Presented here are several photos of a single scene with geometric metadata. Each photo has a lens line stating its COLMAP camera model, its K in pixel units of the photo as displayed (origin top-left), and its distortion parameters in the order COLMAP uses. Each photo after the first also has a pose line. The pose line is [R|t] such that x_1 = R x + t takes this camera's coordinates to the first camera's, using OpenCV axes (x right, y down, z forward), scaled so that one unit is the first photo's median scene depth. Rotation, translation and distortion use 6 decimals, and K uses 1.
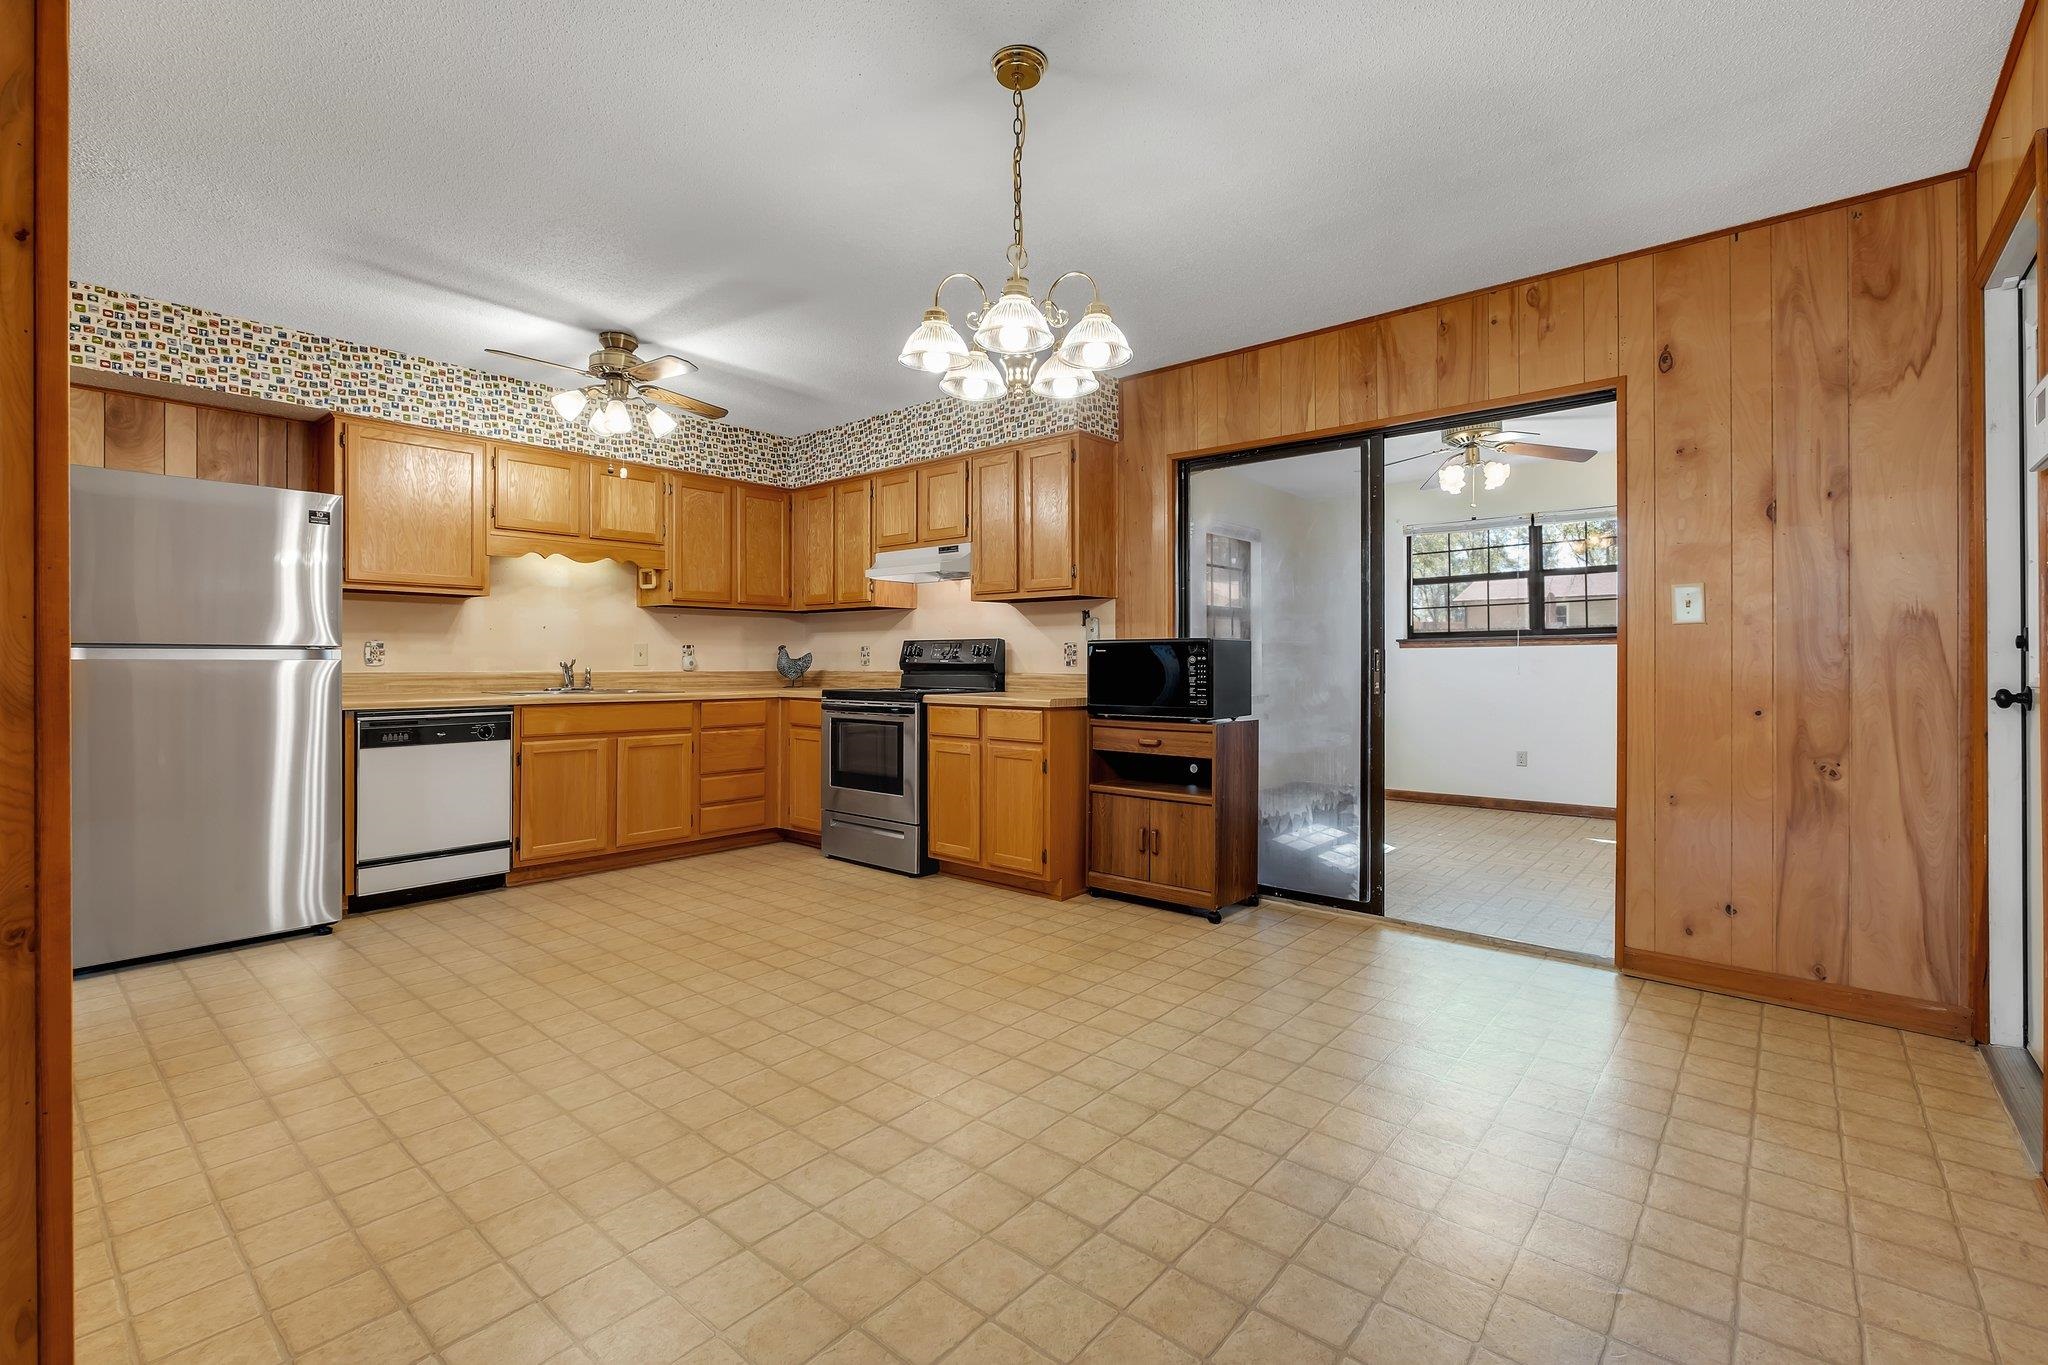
lens RADIAL K [[901.8, 0, 1012.5], [0, 901.8, 663.2], [0, 0, 1]] dist [-0.003826, -0.000169]
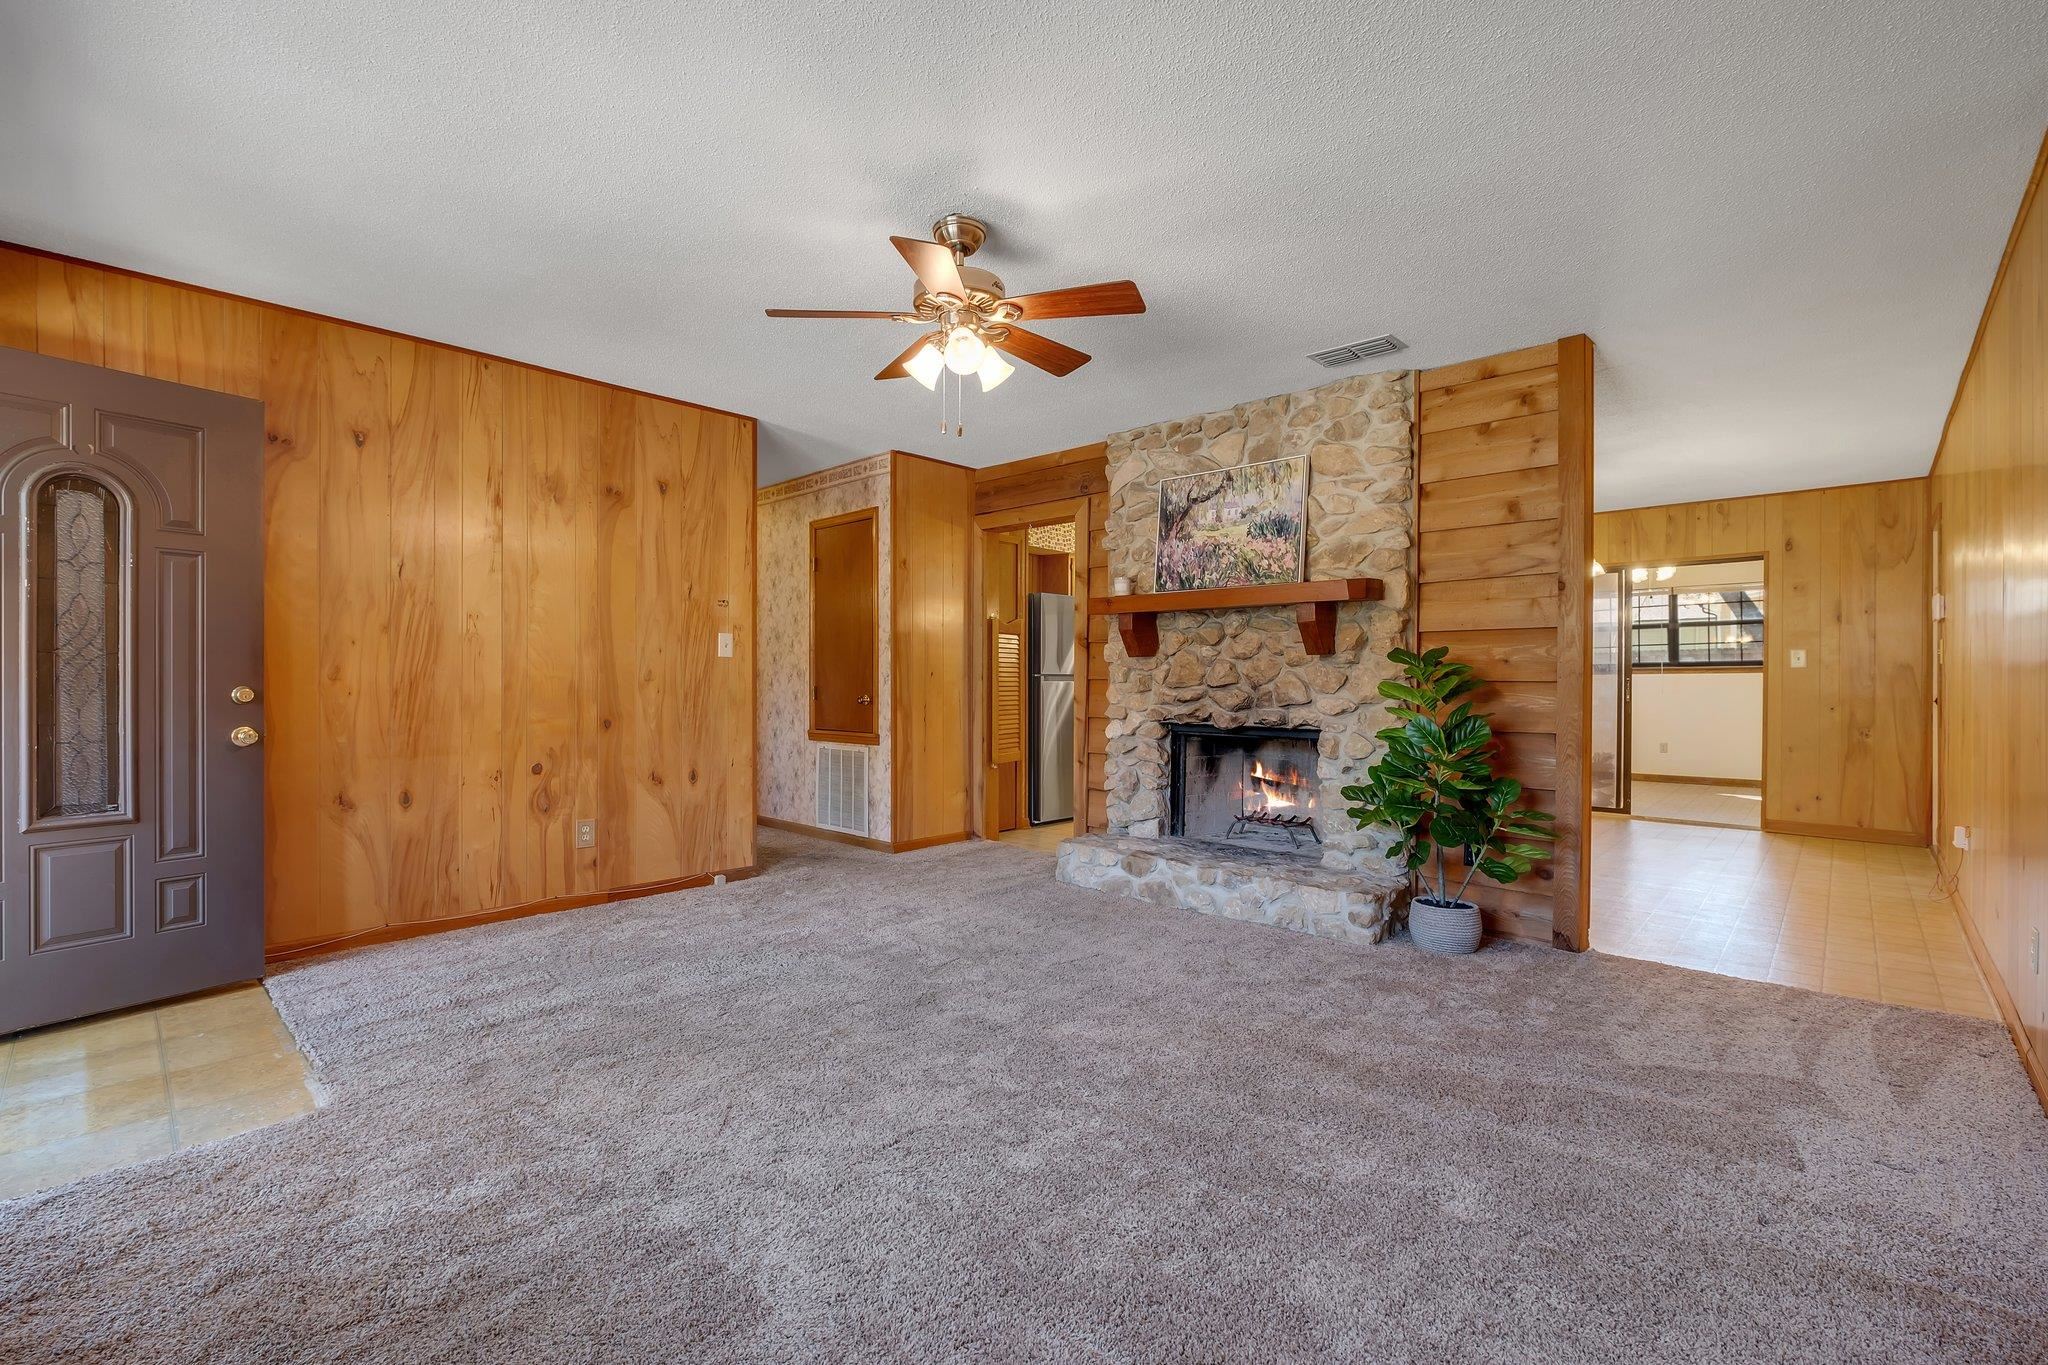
lens RADIAL K [[901.8, 0, 1004.7], [0, 901.8, 682.5], [0, 0, 1]] dist [-0.003826, -0.000169]
pose [[0.999363, 0.006608, -0.035066, -0.794144], [-0.006530, 0.999976, 0.002319, -0.000735], [0.035081, -0.002089, 0.999382, -0.901601]]
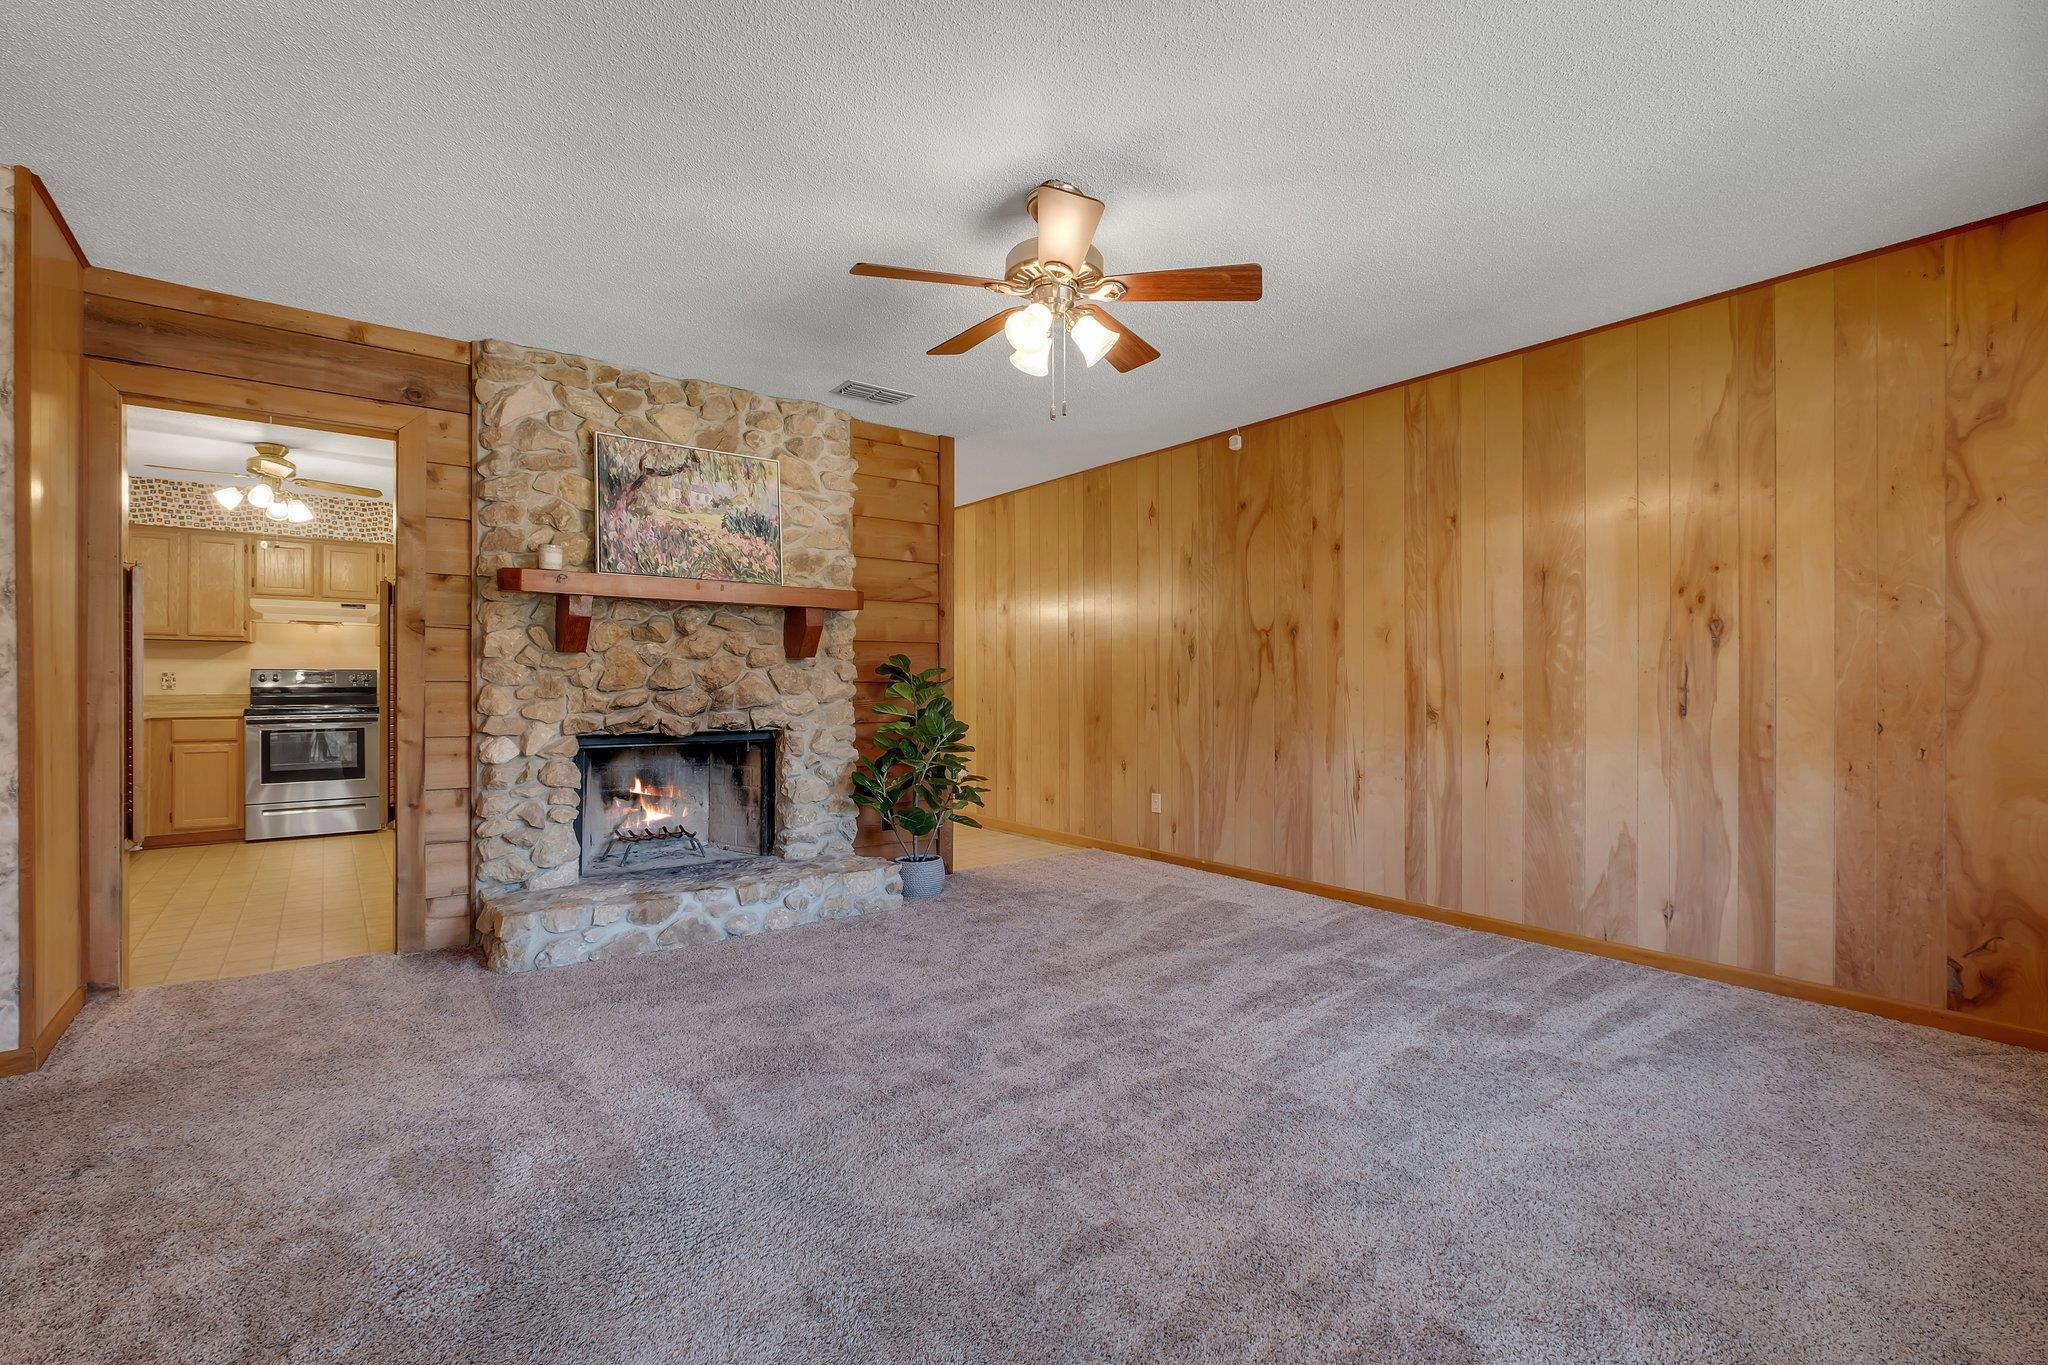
lens RADIAL K [[901.8, 0, 1021.2], [0, 901.8, 682.4], [0, 0, 1]] dist [-0.003826, -0.000169]
pose [[0.191175, 0.006291, 0.981536, -1.463370], [0.002754, 0.999972, -0.006946, 0.005447], [-0.981552, 0.004031, 0.191152, -0.337406]]
